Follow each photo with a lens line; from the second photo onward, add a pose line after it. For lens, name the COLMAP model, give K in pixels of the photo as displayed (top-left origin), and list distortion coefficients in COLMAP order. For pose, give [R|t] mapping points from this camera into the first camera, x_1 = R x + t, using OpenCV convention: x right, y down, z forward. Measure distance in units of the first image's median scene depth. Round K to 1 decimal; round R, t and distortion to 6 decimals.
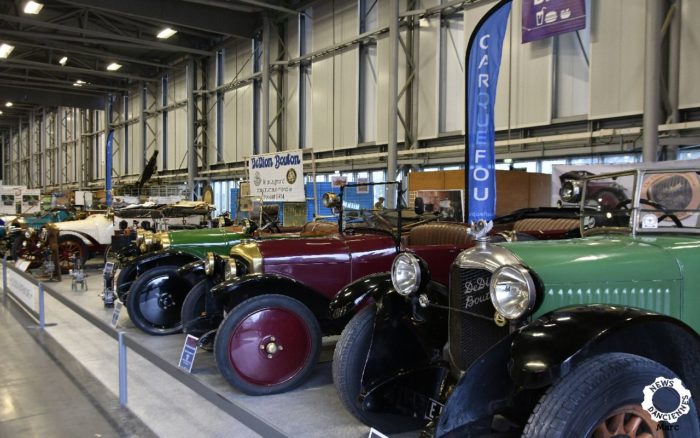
lens RADIAL K [[565.7, 0, 350.3], [0, 565.7, 218.6], [0, 0, 1]] dist [-0.030201, -0.004055]
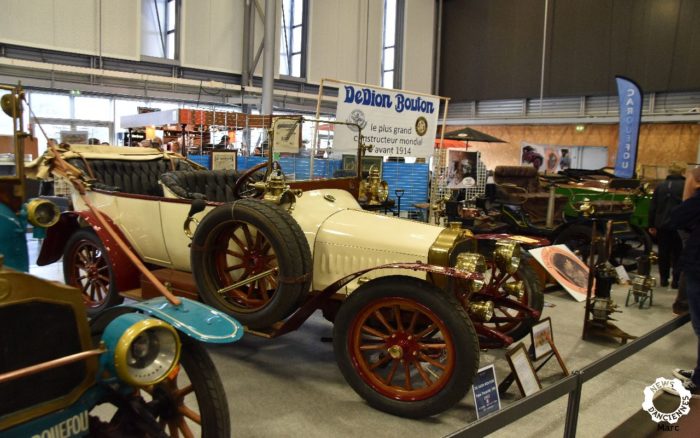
lens RADIAL K [[553.1, 0, 349.9], [0, 553.1, 220.1], [0, 0, 1]] dist [-0.063699, 0.041803]
pose [[-0.060974, -0.118654, 0.991062, -0.866887], [-0.010230, 0.992931, 0.118249, -0.033726], [-0.998087, -0.002928, -0.061757, 1.122767]]
